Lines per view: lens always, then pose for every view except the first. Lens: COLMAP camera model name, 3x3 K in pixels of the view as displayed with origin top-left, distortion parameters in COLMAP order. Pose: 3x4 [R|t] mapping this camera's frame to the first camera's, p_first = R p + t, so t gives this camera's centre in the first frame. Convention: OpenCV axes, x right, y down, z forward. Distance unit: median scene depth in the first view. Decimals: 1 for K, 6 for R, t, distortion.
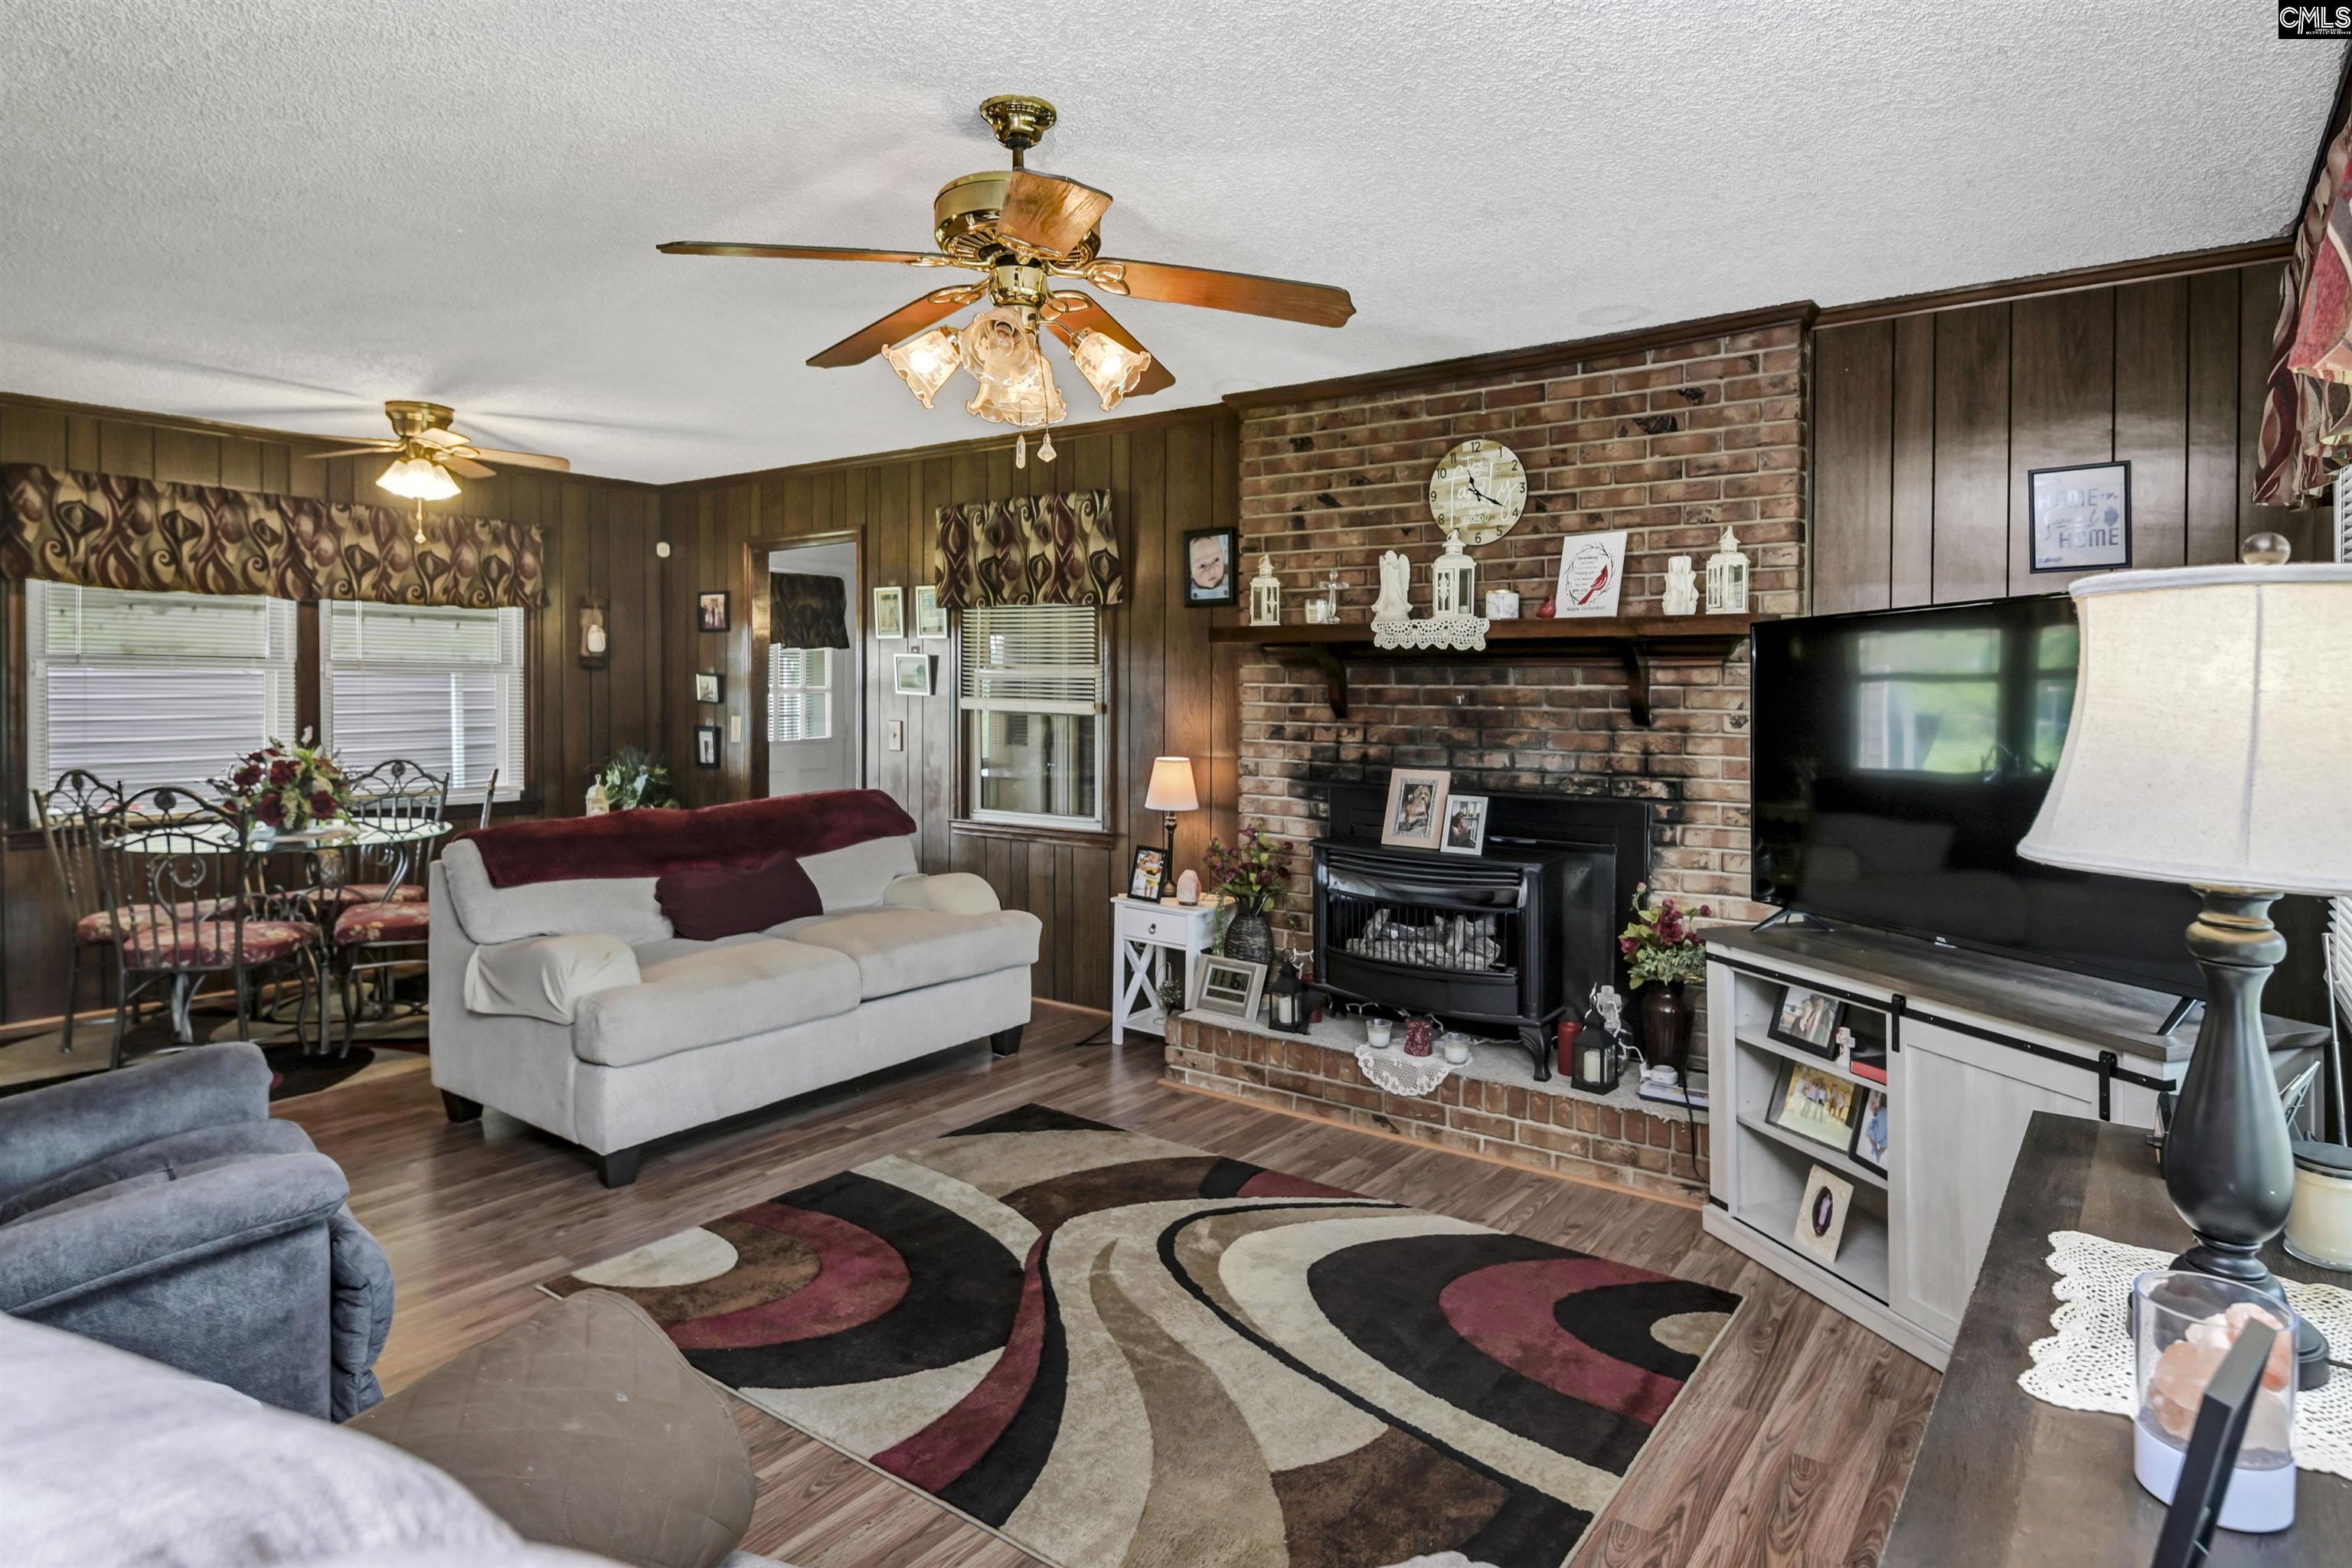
lens RADIAL K [[1329.4, 0, 1183.5], [0, 1329.4, 690.3], [0, 0, 1]] dist [0.000048, 0.000130]
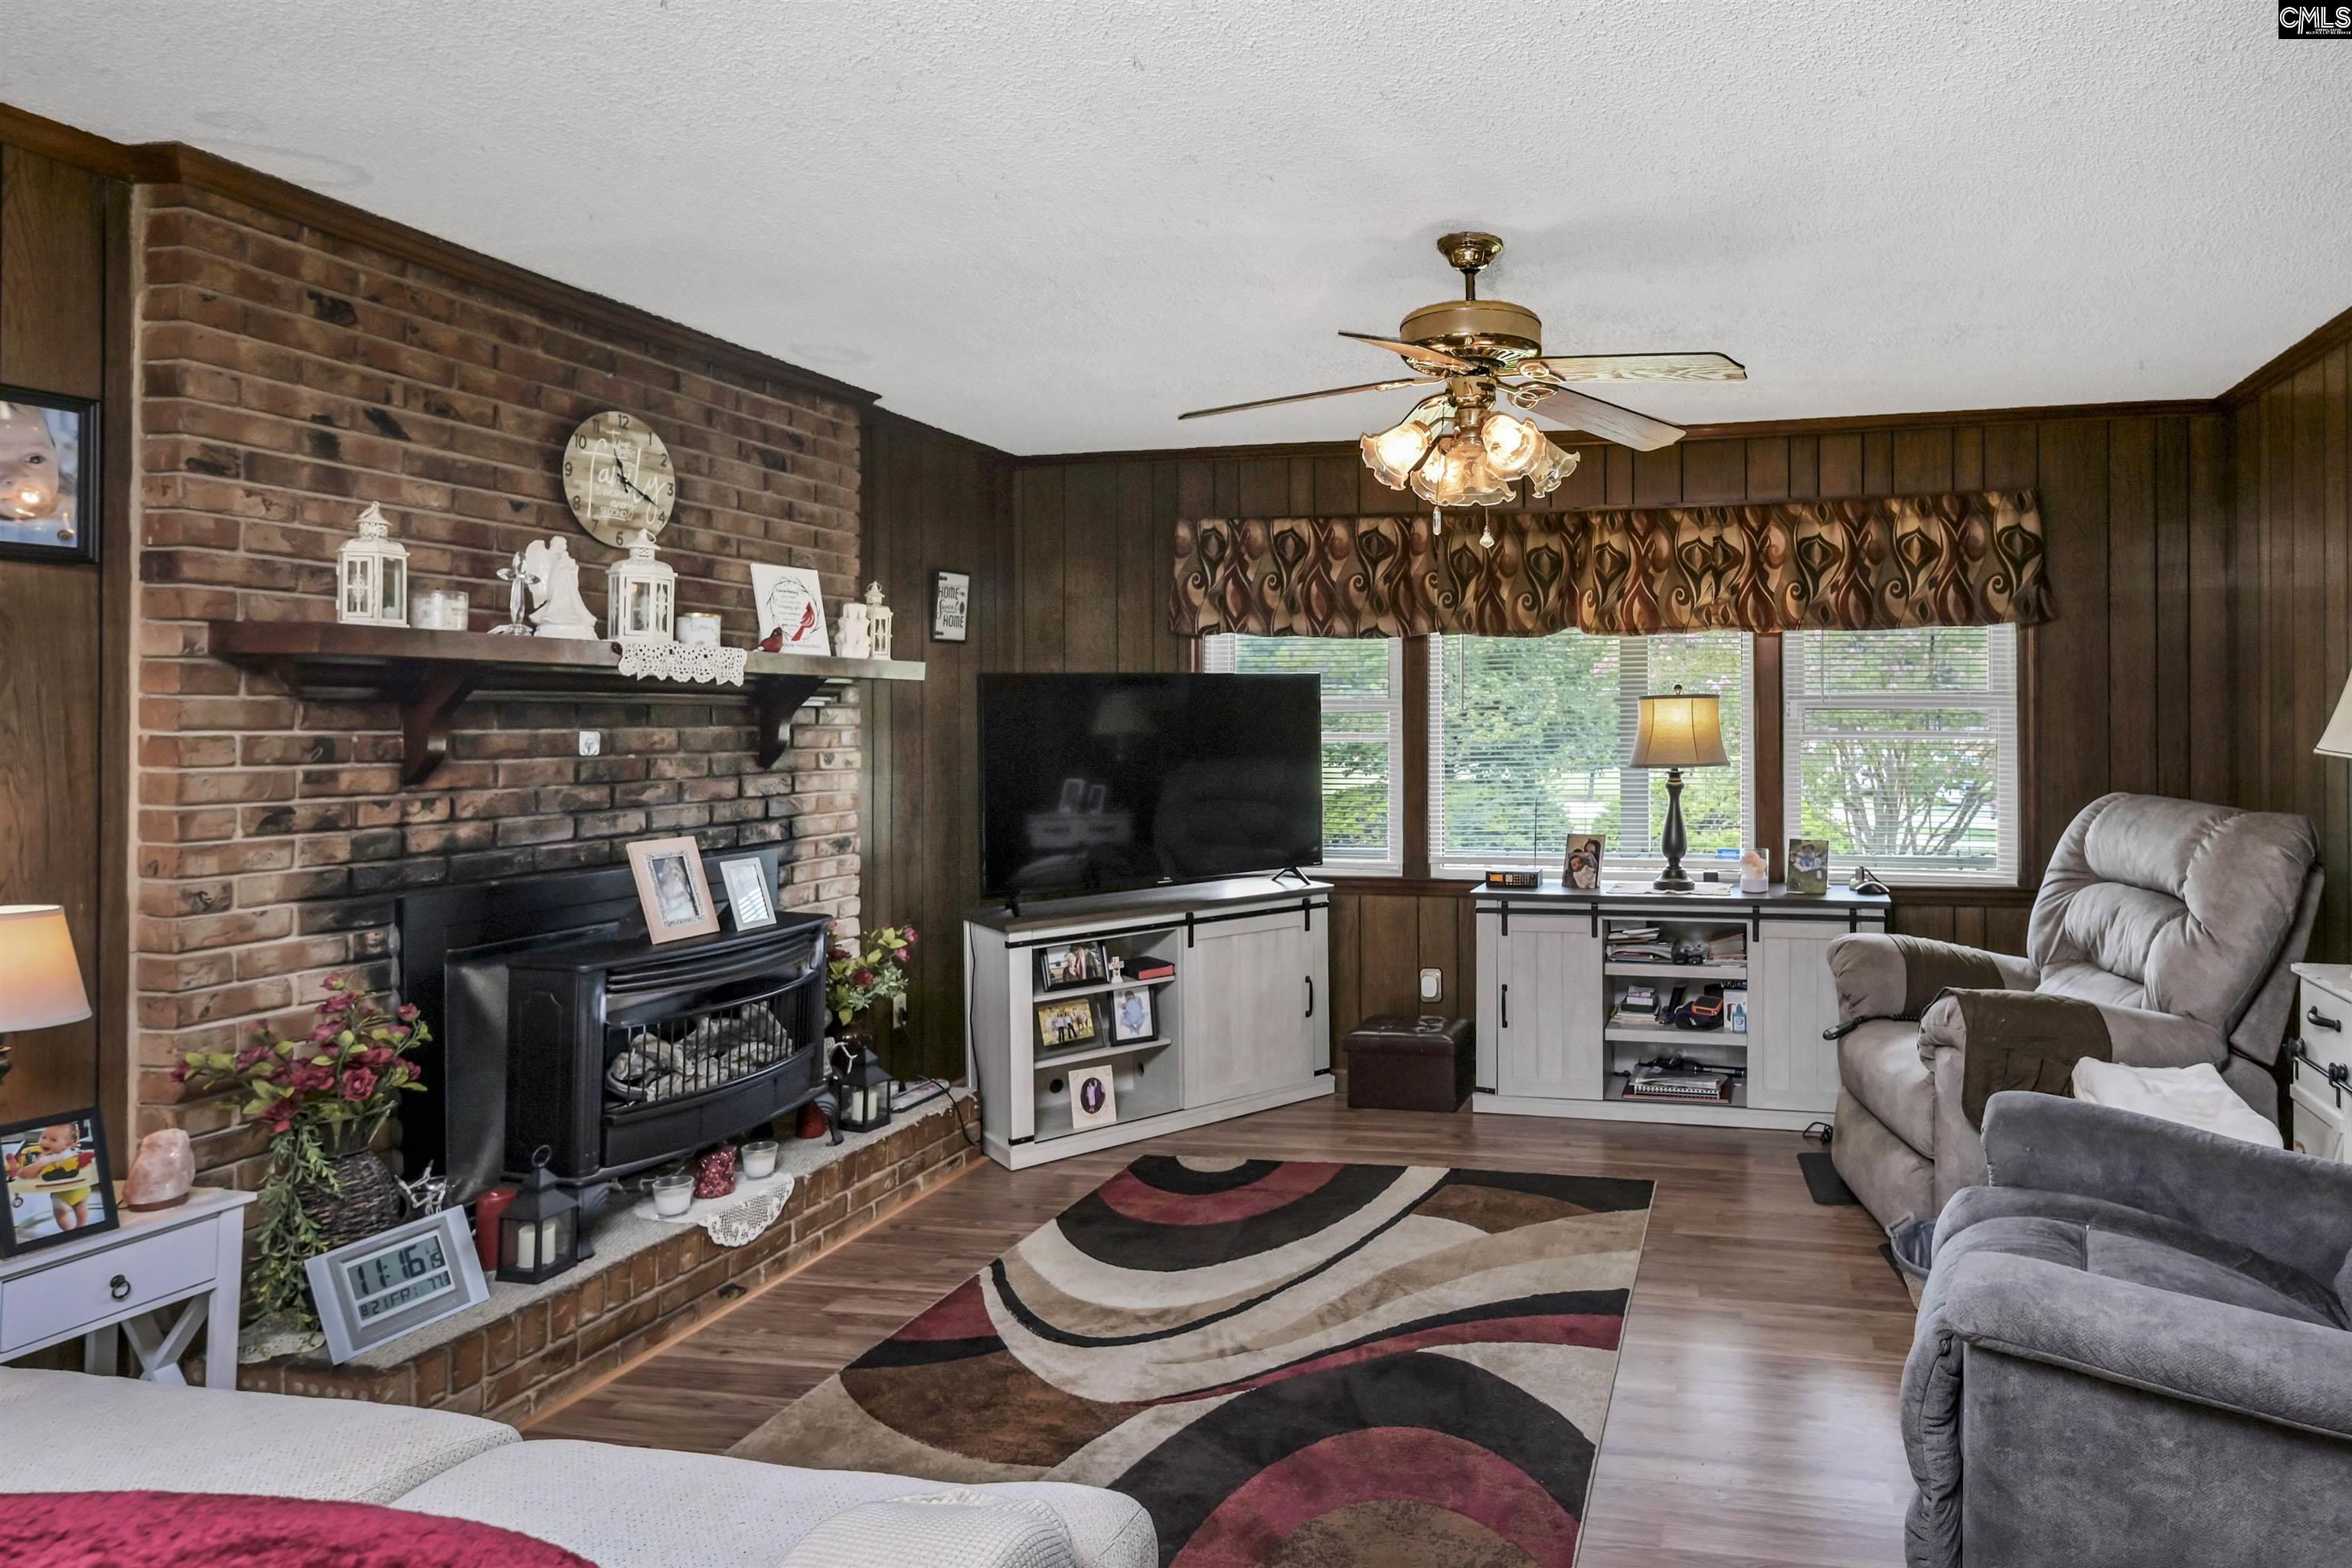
lens RADIAL K [[1317.9, 0, 1491.0], [0, 1317.9, 710.0], [0, 0, 1]] dist [0.002848, 0.000251]
pose [[-0.424909, 0.006073, 0.905216, -0.693931], [0.012474, 0.999922, -0.000854, -0.007368], [-0.905150, 0.010929, -0.424951, 0.868481]]
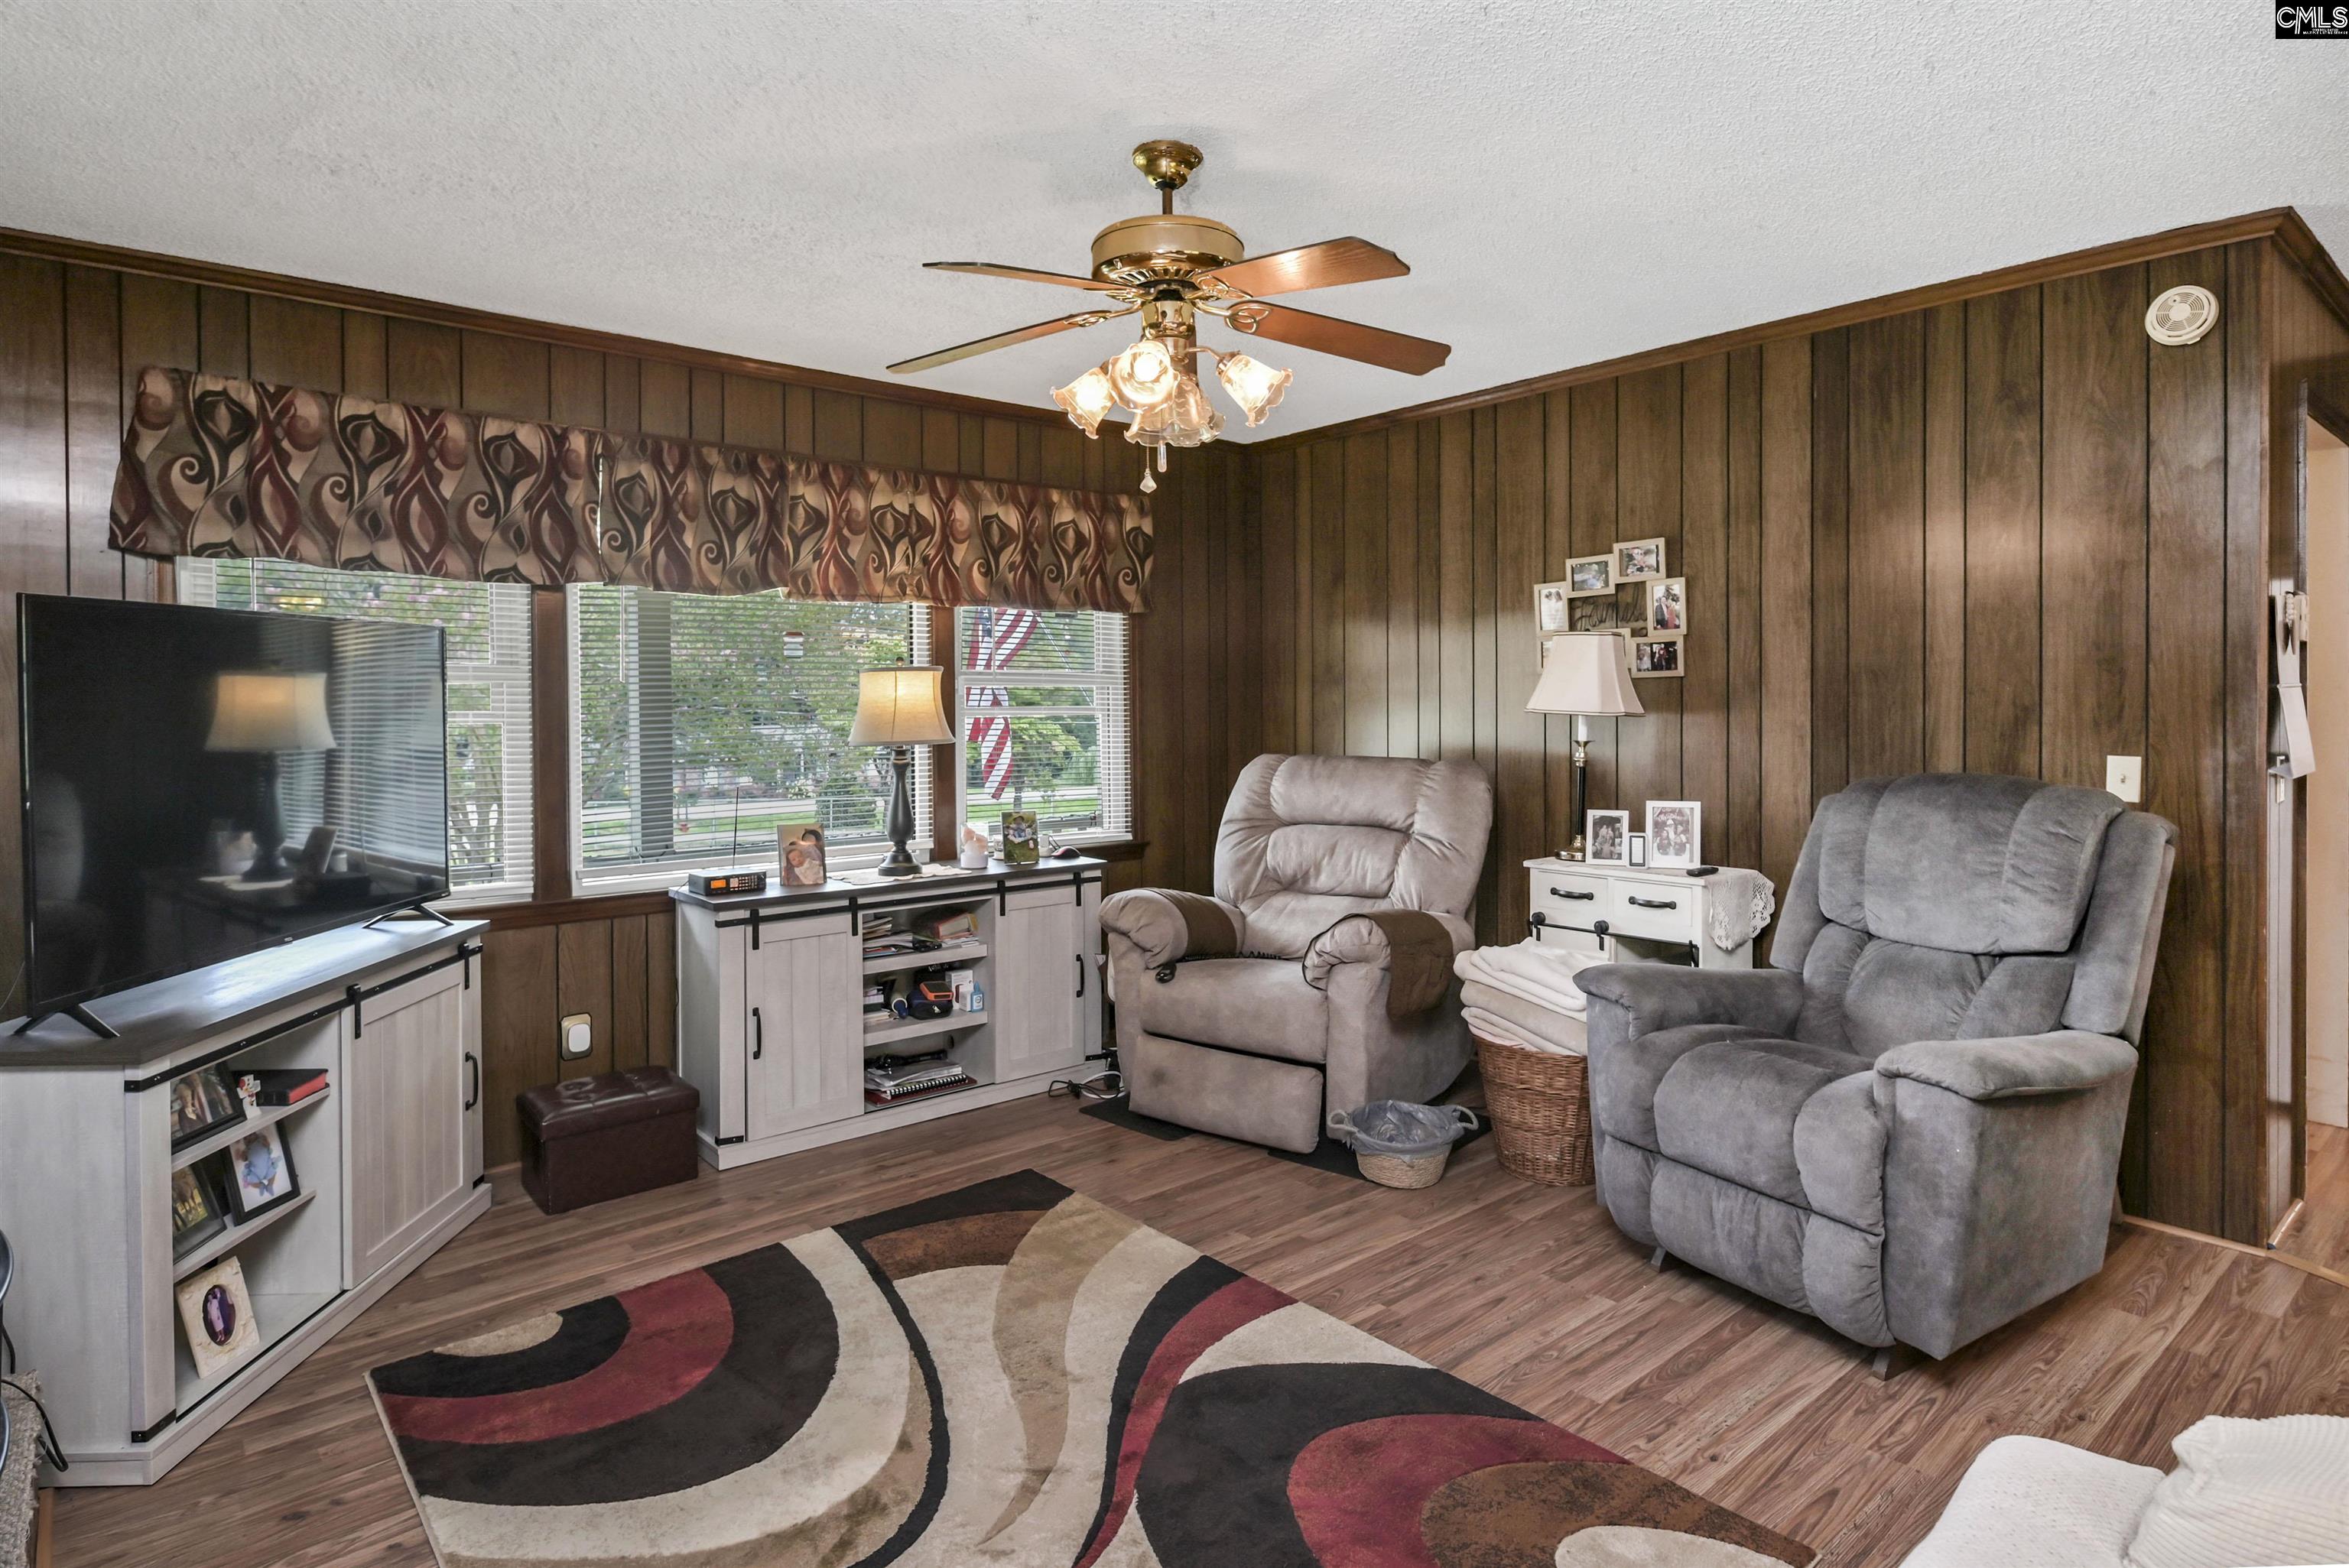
lens RADIAL K [[1267.8, 0, 1182.1], [0, 1267.8, 711.8], [0, 0, 1]] dist [-0.001112, -0.001719]
pose [[-0.972878, 0.002543, 0.231306, -0.216060], [0.006509, 0.999845, 0.016385, 0.000651], [-0.231228, 0.017446, -0.972743, 1.172437]]
